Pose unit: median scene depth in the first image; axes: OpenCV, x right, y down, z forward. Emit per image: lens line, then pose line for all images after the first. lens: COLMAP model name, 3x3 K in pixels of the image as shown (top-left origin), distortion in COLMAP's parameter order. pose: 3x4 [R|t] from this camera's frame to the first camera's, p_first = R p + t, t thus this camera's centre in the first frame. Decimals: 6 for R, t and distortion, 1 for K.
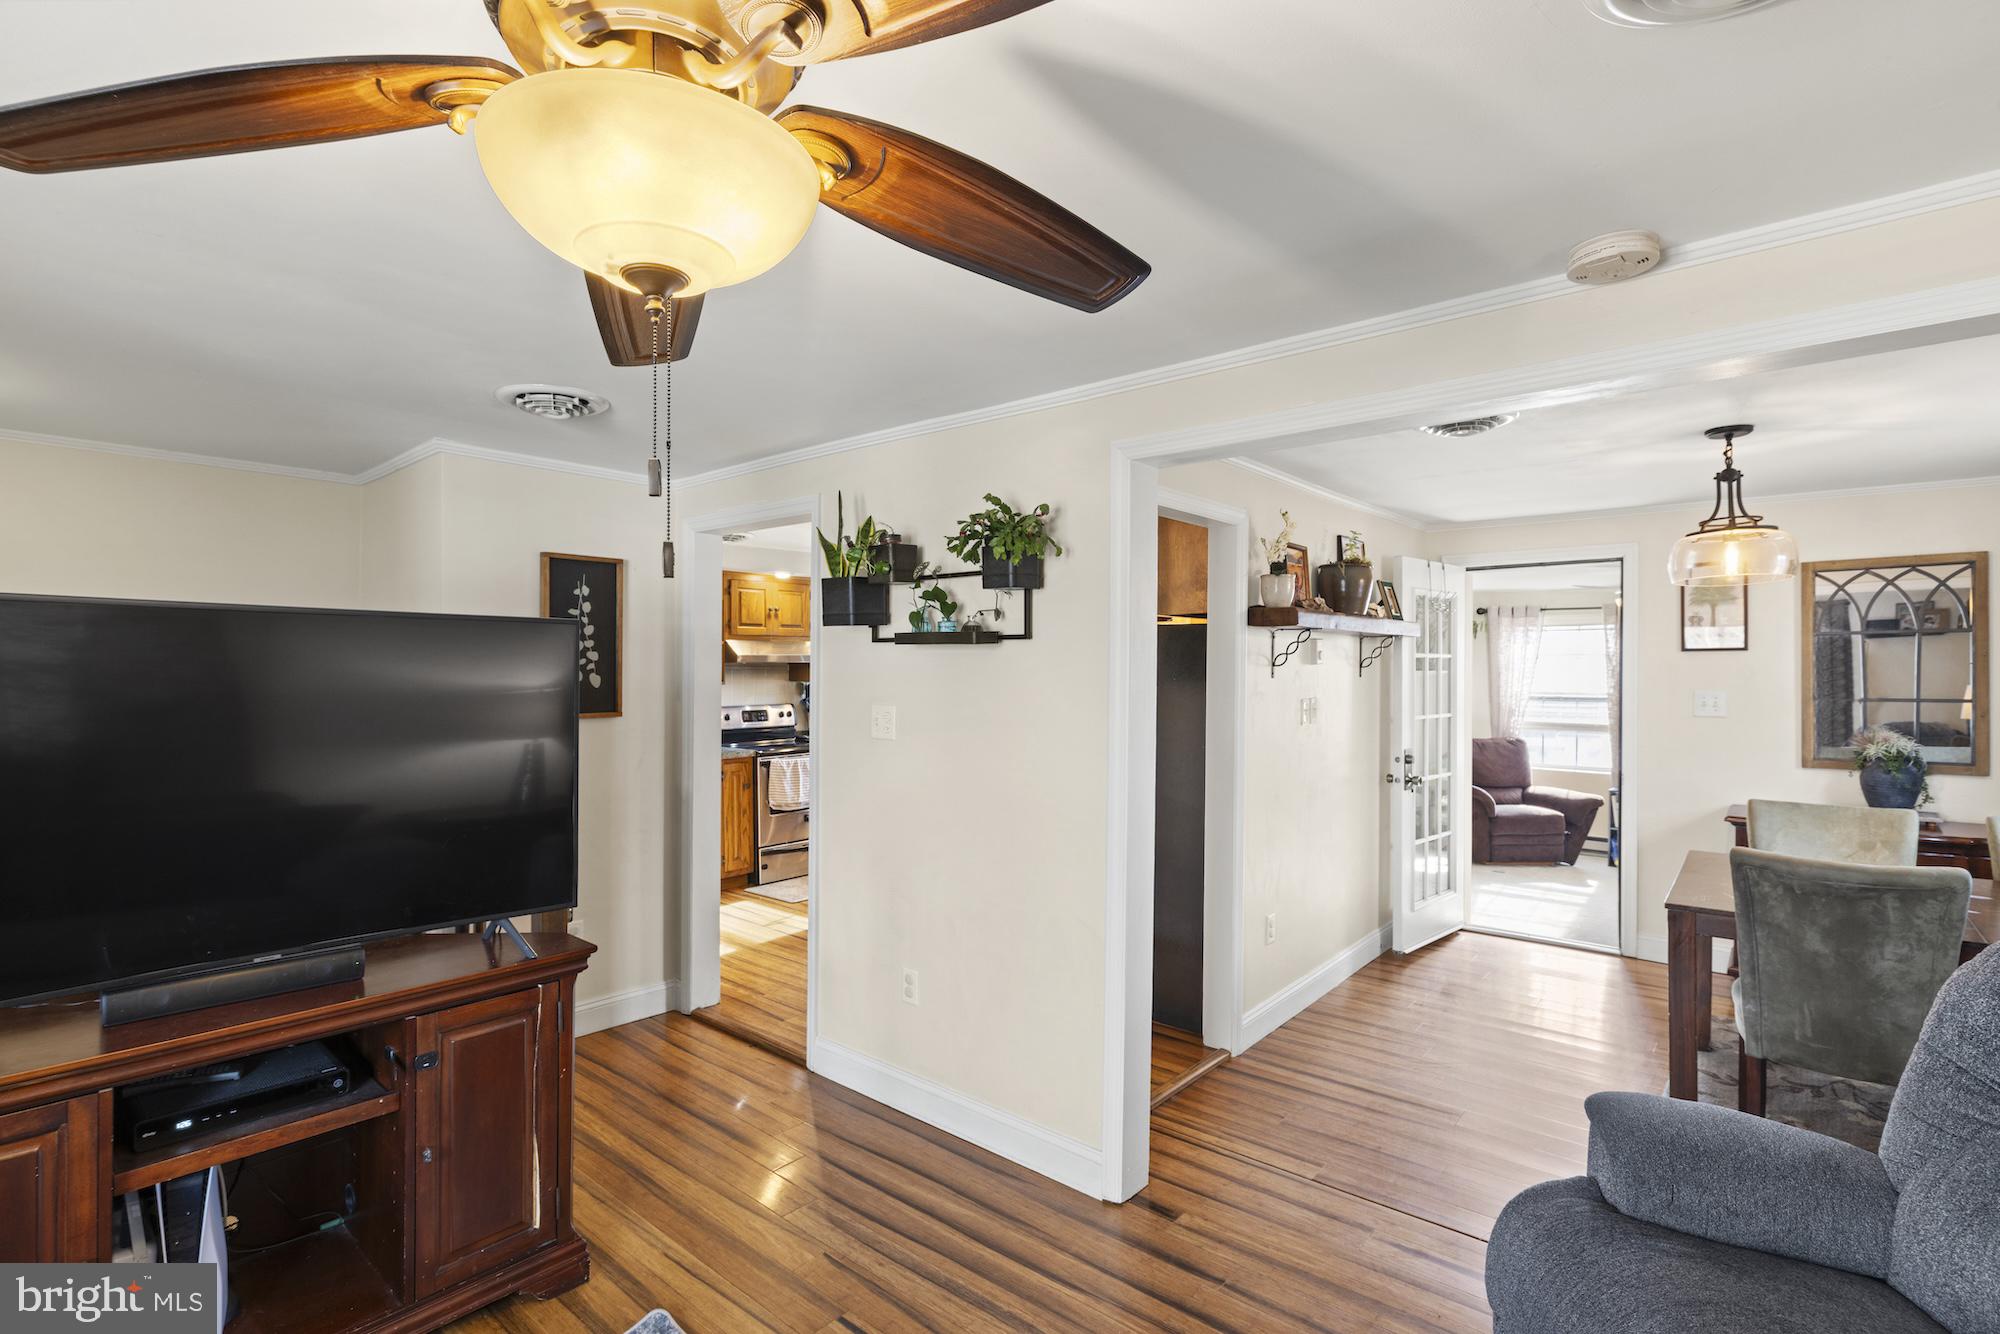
lens RADIAL K [[957.1, 0, 983.4], [0, 957.1, 676.0], [0, 0, 1]] dist [-0.001694, -0.000089]
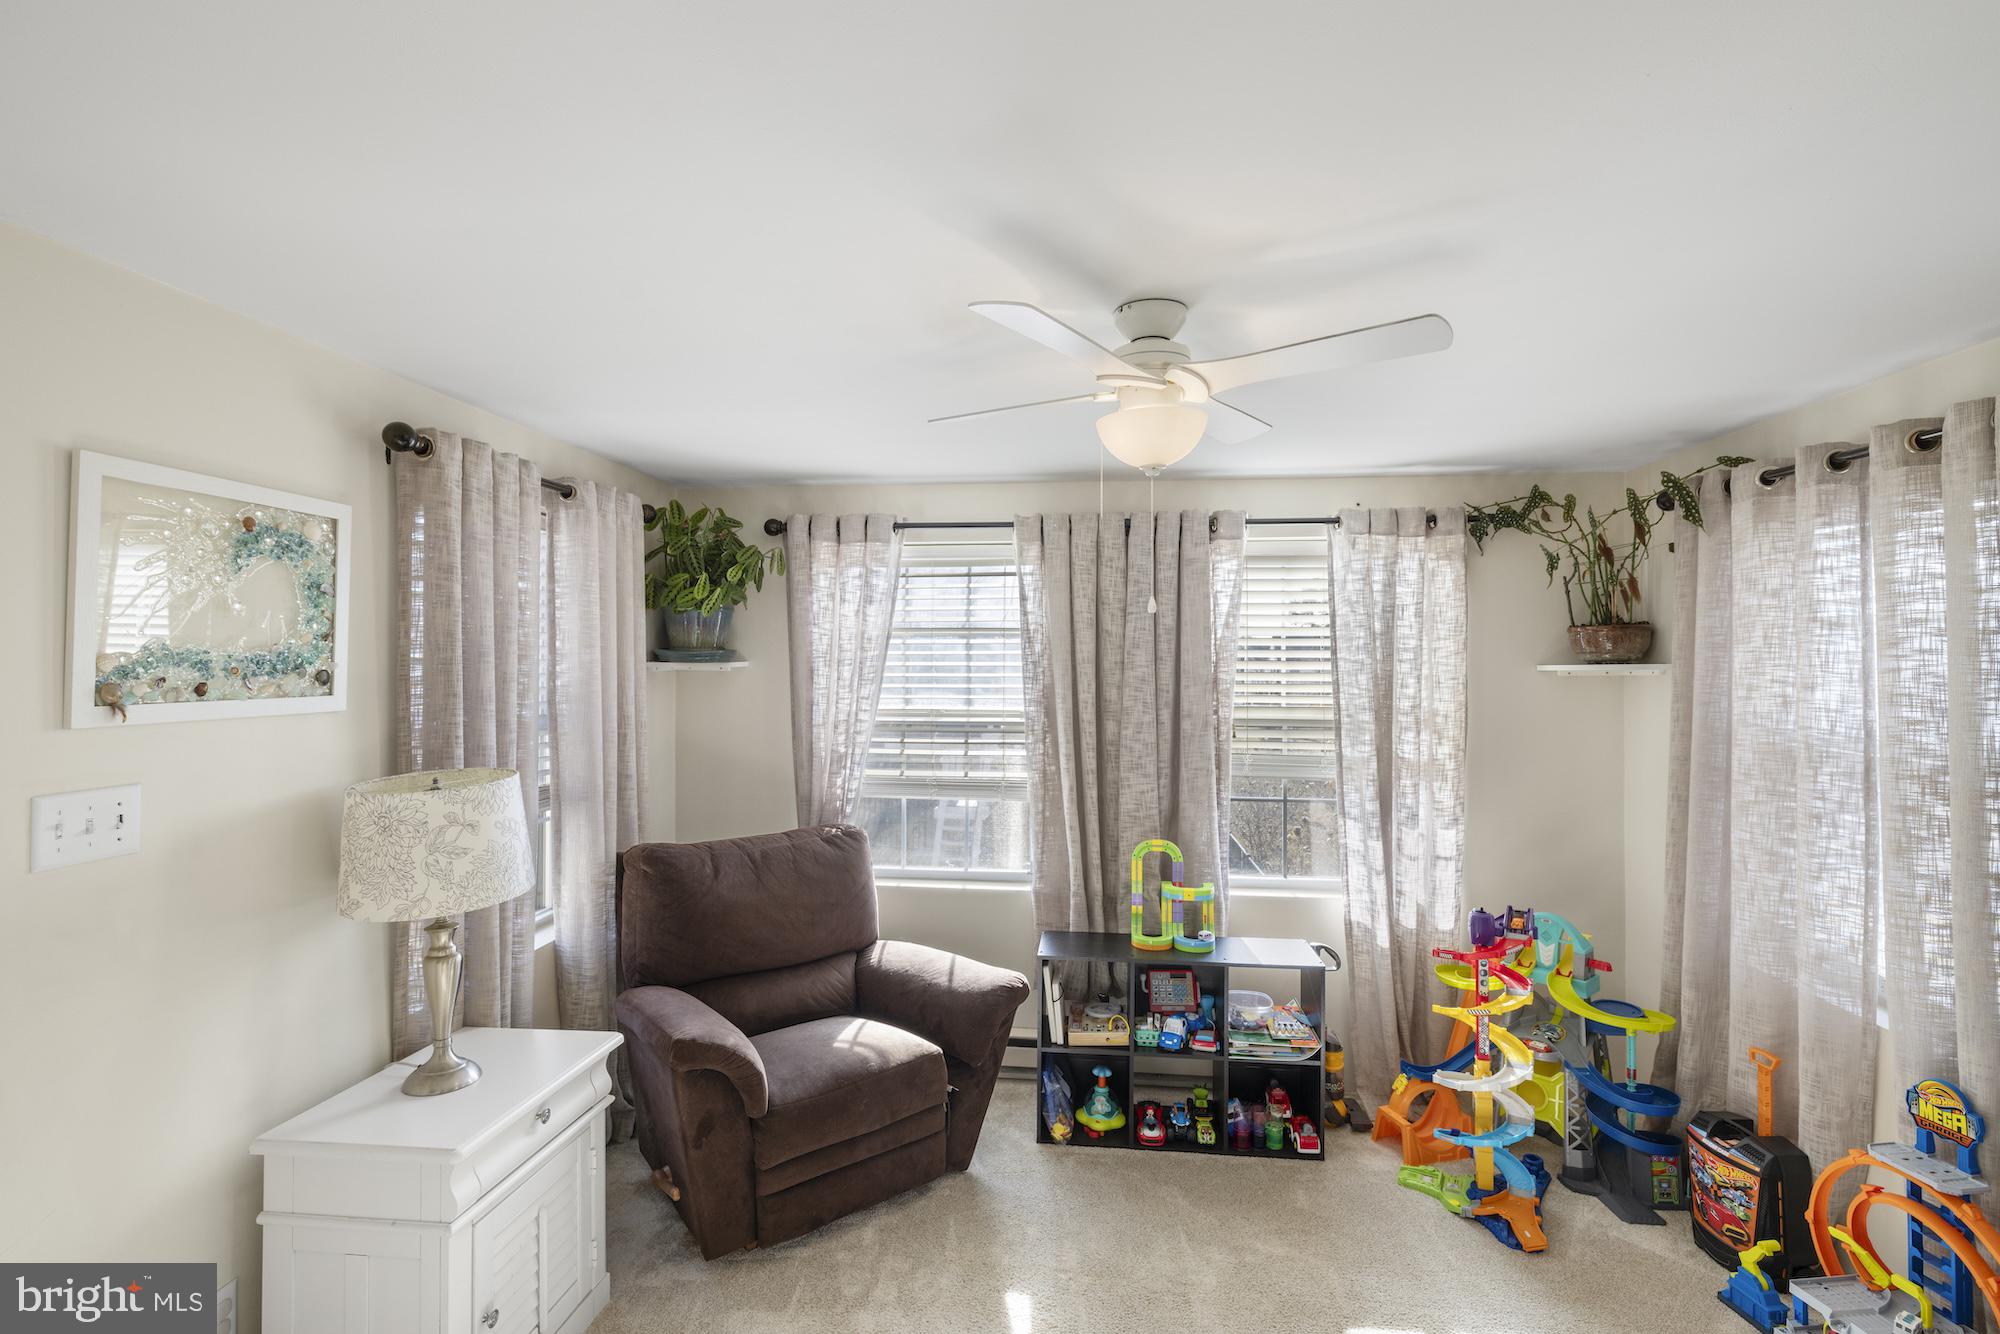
lens RADIAL K [[944.0, 0, 1000.9], [0, 944.0, 661.6], [0, 0, 1]] dist [-0.002881, -0.000264]
pose [[0.827445, -0.005908, 0.561515, 0.727707], [0.008032, 0.999967, -0.001315, -0.012709], [-0.561489, 0.005598, 0.827465, 1.180673]]
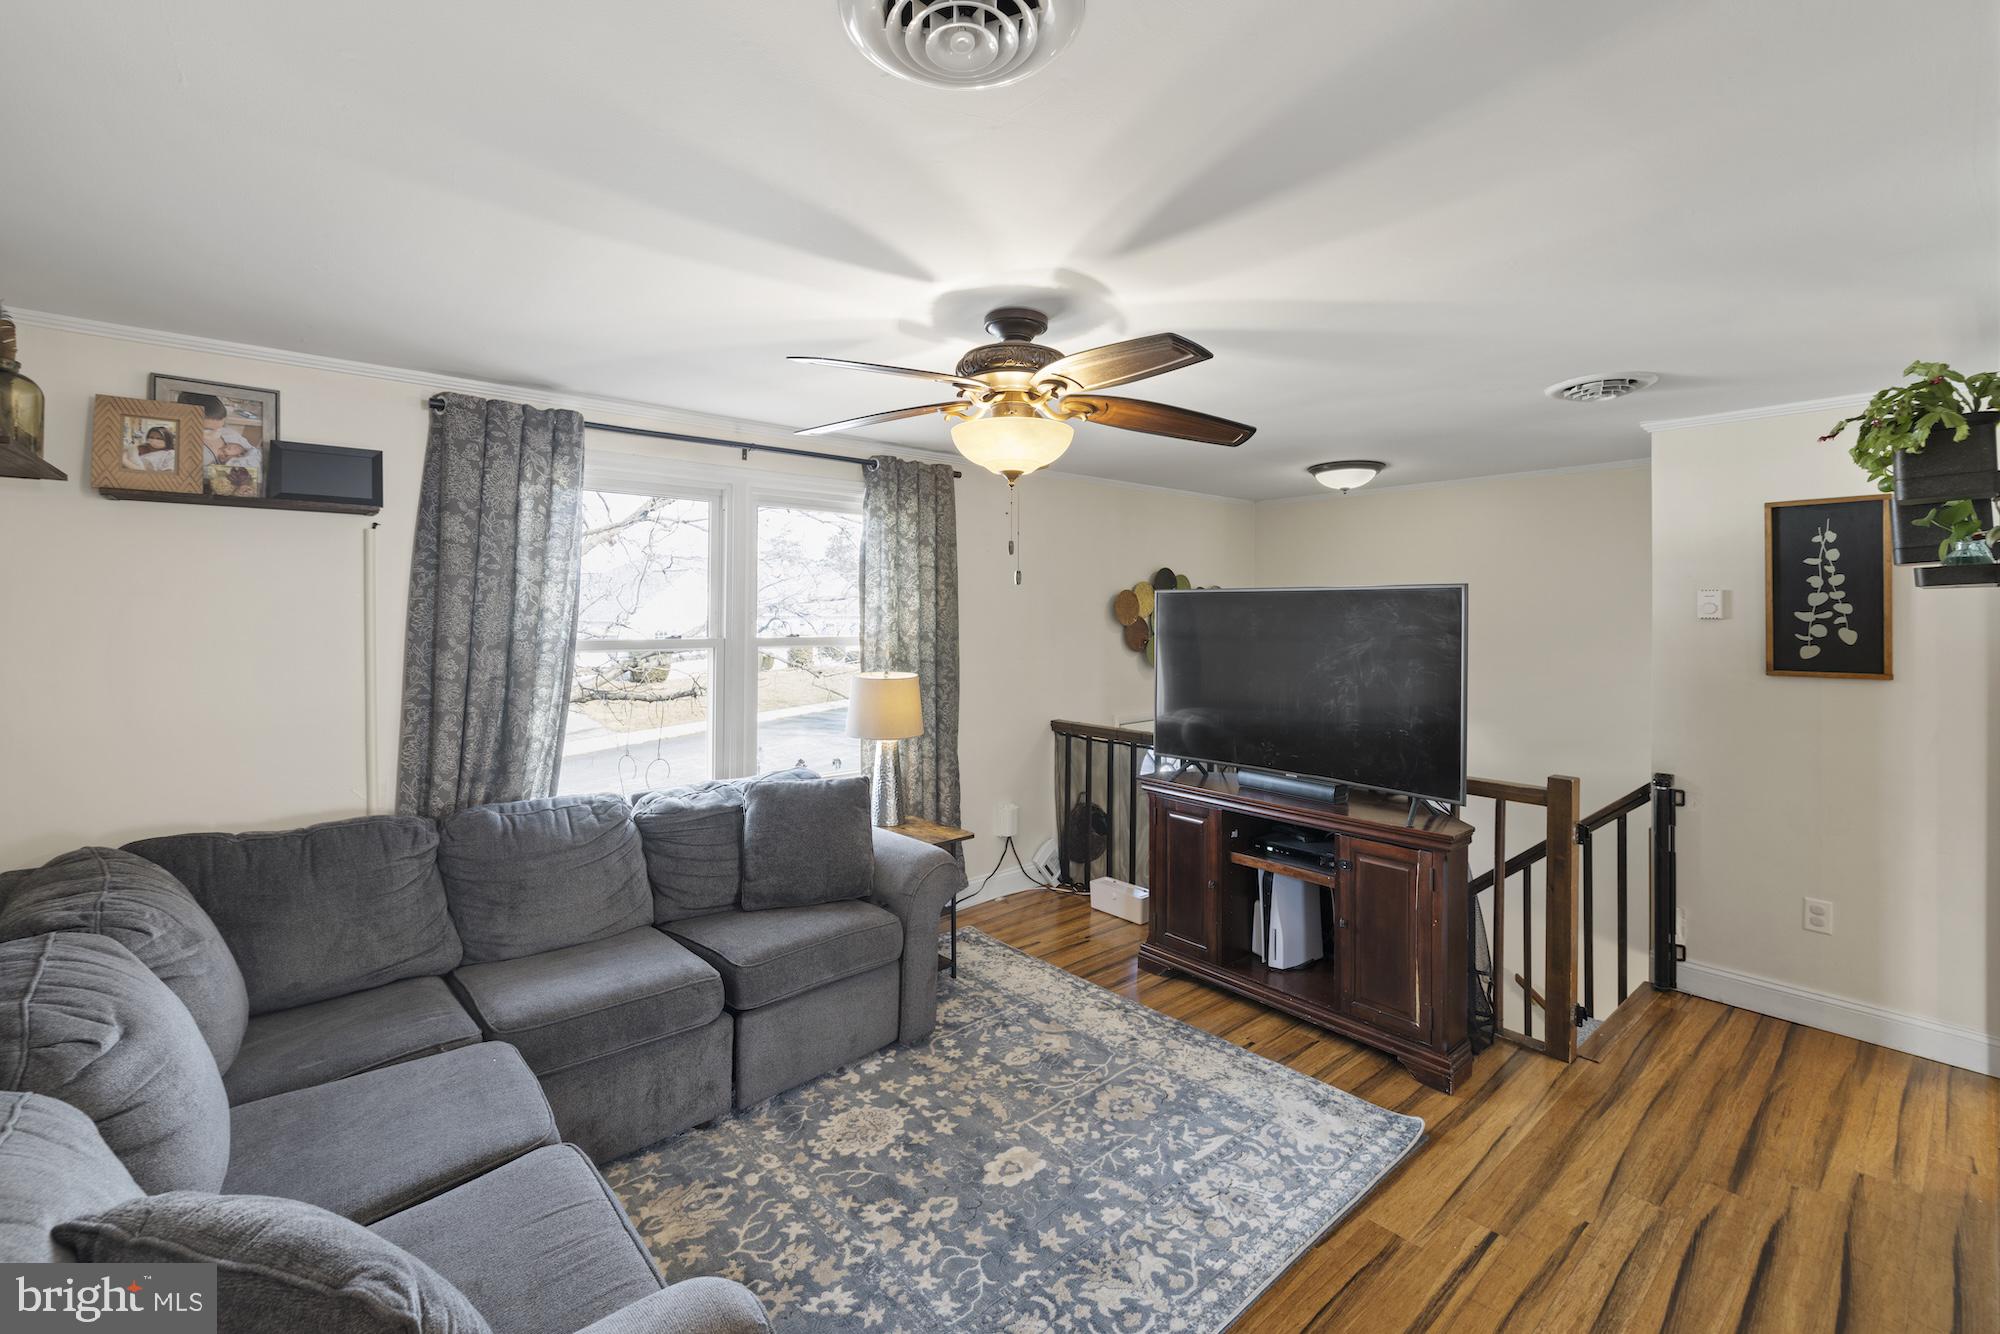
lens RADIAL K [[871.7, 0, 974.0], [0, 871.7, 605.0], [0, 0, 1]] dist [0.003876, 0.000314]
pose [[-0.152474, -0.012736, -0.988225, 0.475851], [-0.012509, 0.999862, -0.010956, -0.004918], [0.988228, 0.010691, -0.152613, 0.297274]]
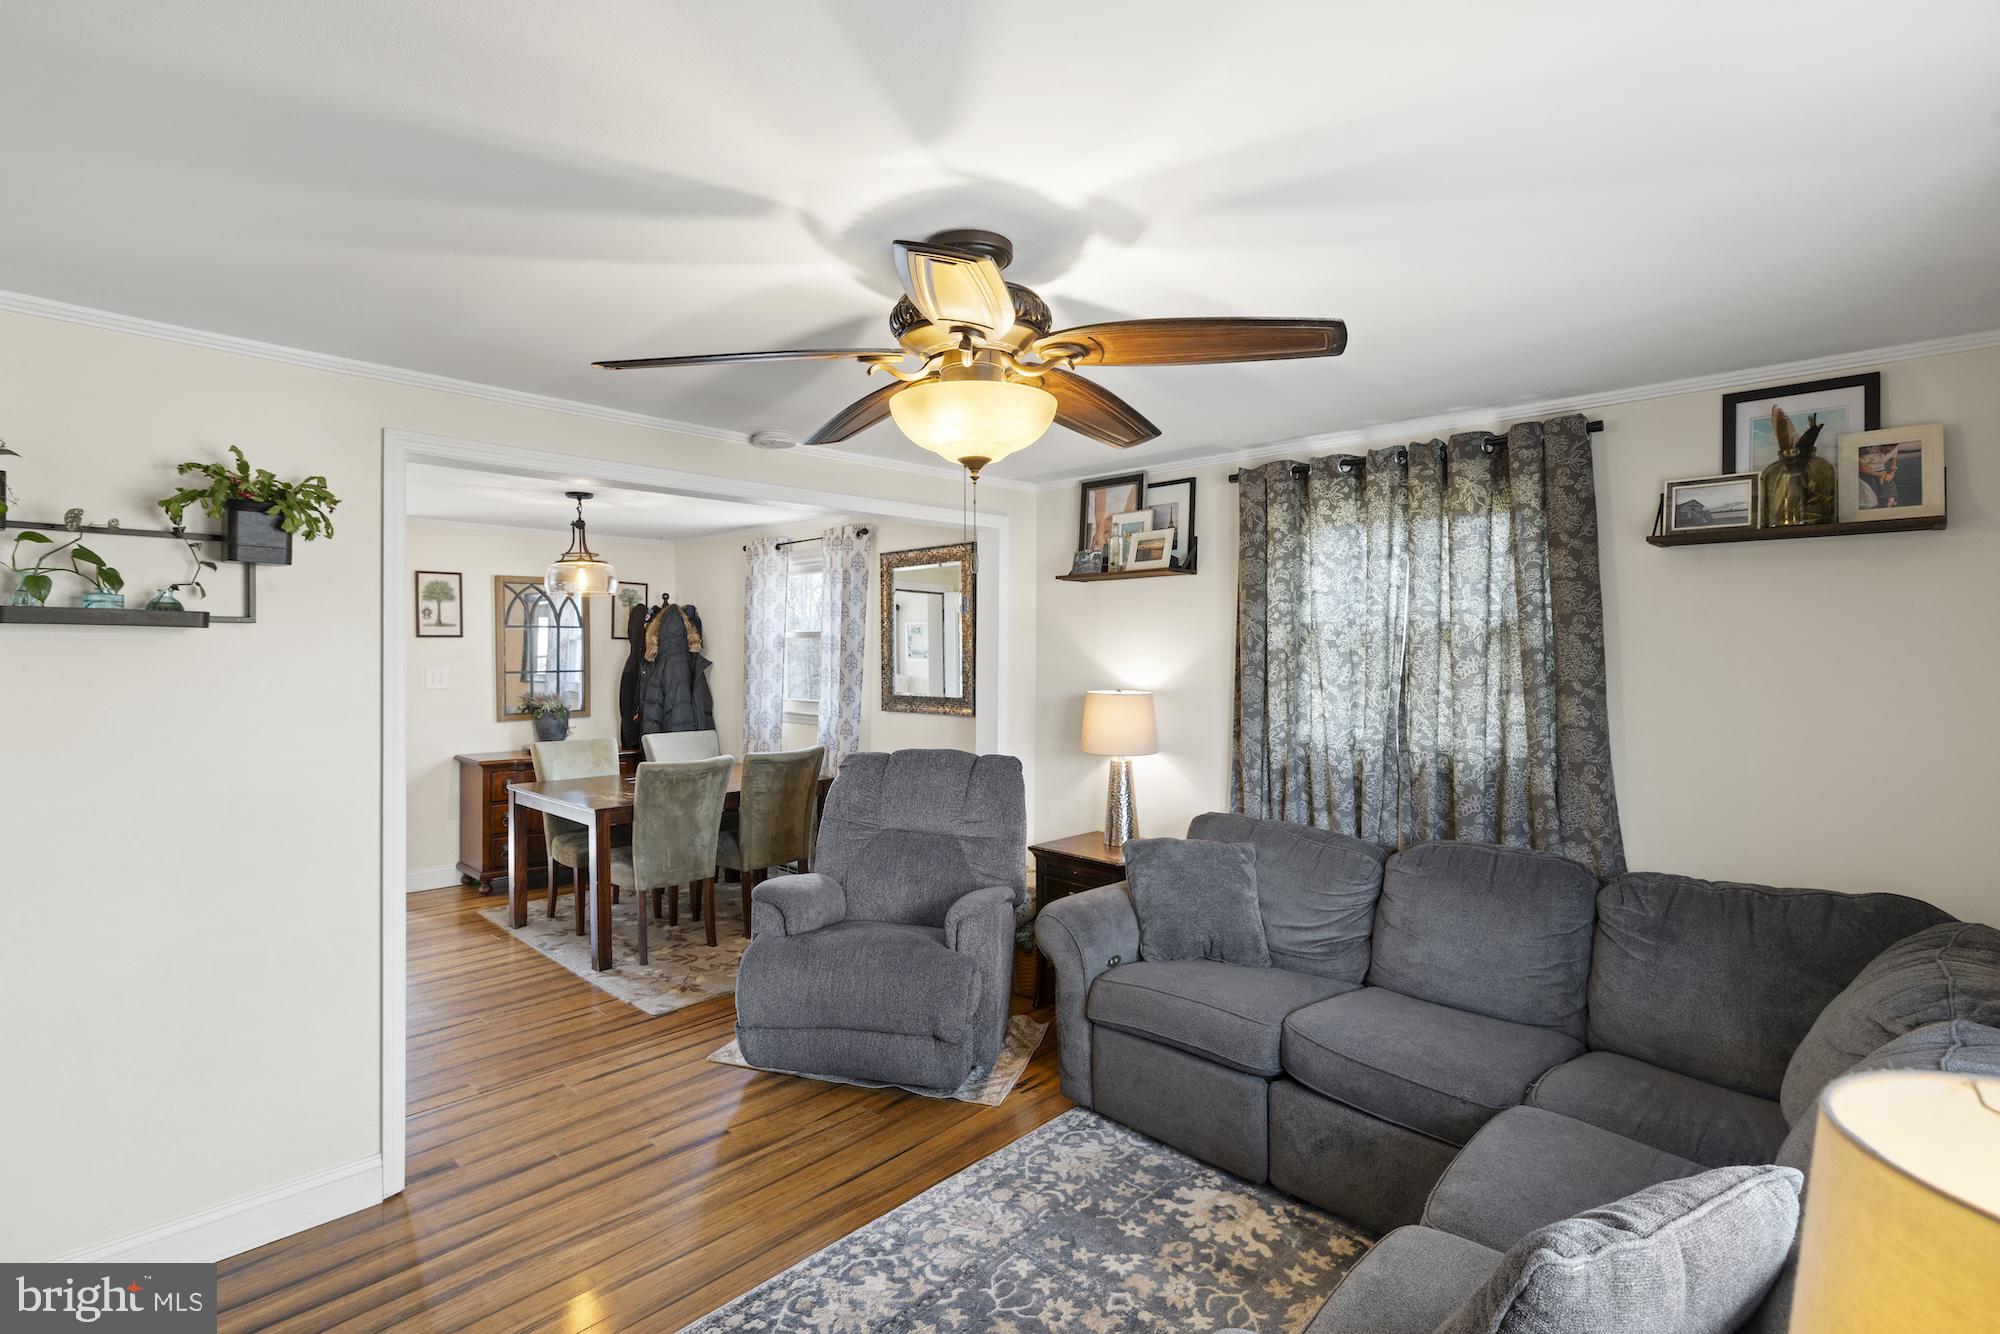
lens RADIAL K [[944.0, 0, 1000.9], [0, 944.0, 661.6], [0, 0, 1]] dist [-0.002881, -0.000264]
pose [[0.050678, -0.014381, 0.998611, -0.508166], [0.004701, 0.999889, 0.014161, -0.008855], [-0.998704, 0.003977, 0.050740, 0.201695]]
